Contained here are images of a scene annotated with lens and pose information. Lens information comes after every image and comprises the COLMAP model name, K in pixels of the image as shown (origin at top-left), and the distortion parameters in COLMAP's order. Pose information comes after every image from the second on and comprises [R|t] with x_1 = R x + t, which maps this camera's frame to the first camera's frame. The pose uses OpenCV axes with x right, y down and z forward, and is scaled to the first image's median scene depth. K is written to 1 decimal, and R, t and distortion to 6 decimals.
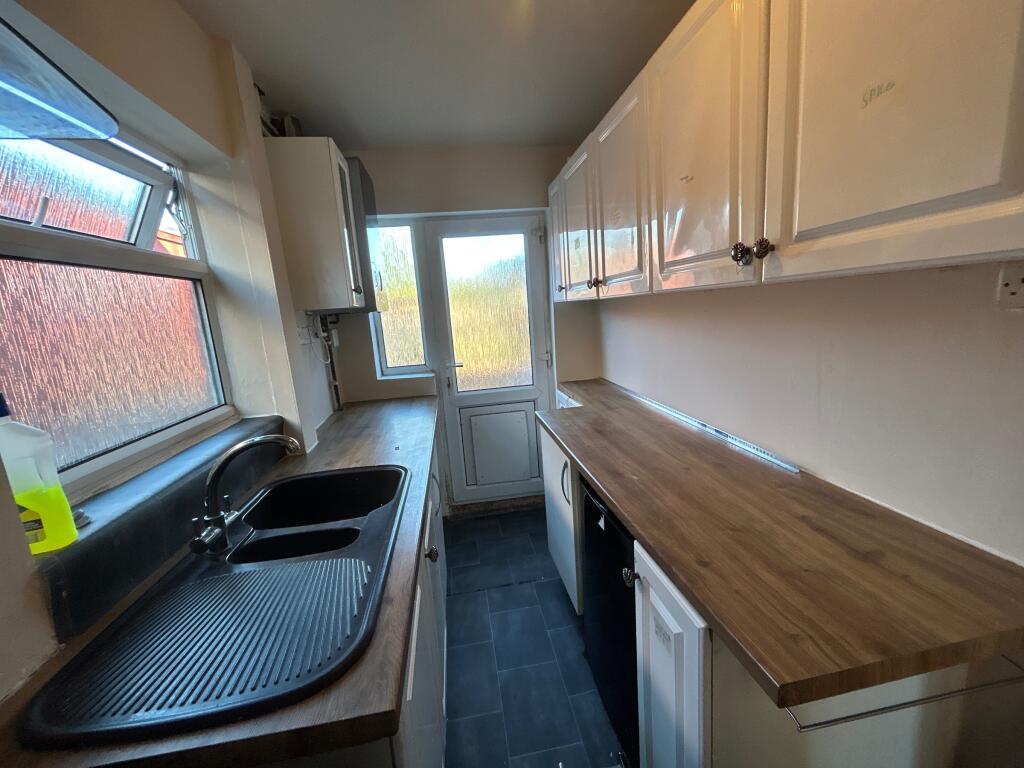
lens RADIAL K [[412.4, 0, 513.3], [0, 412.4, 382.4], [0, 0, 1]] dist [0.002595, -0.000076]
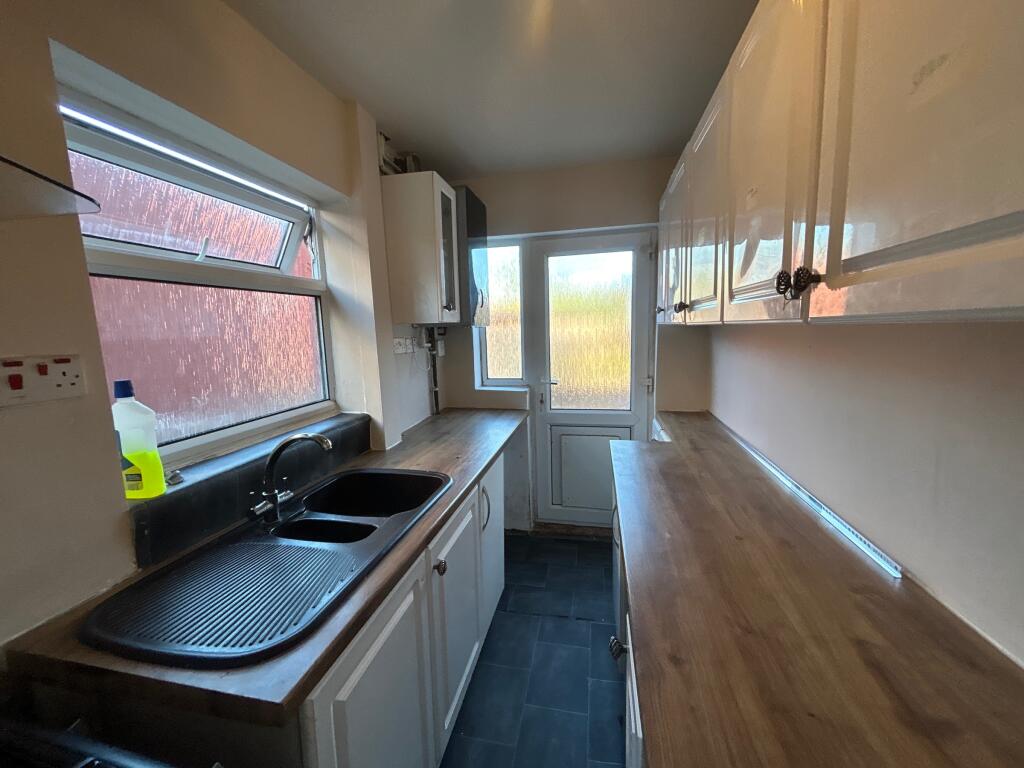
lens RADIAL K [[412.4, 0, 512.7], [0, 412.4, 382.8], [0, 0, 1]] dist [0.002595, -0.000076]
pose [[0.936633, 0.091837, -0.338060, 0.203928], [-0.101333, 0.994797, -0.010508, -0.036950], [0.335336, 0.044099, 0.941066, 0.049398]]
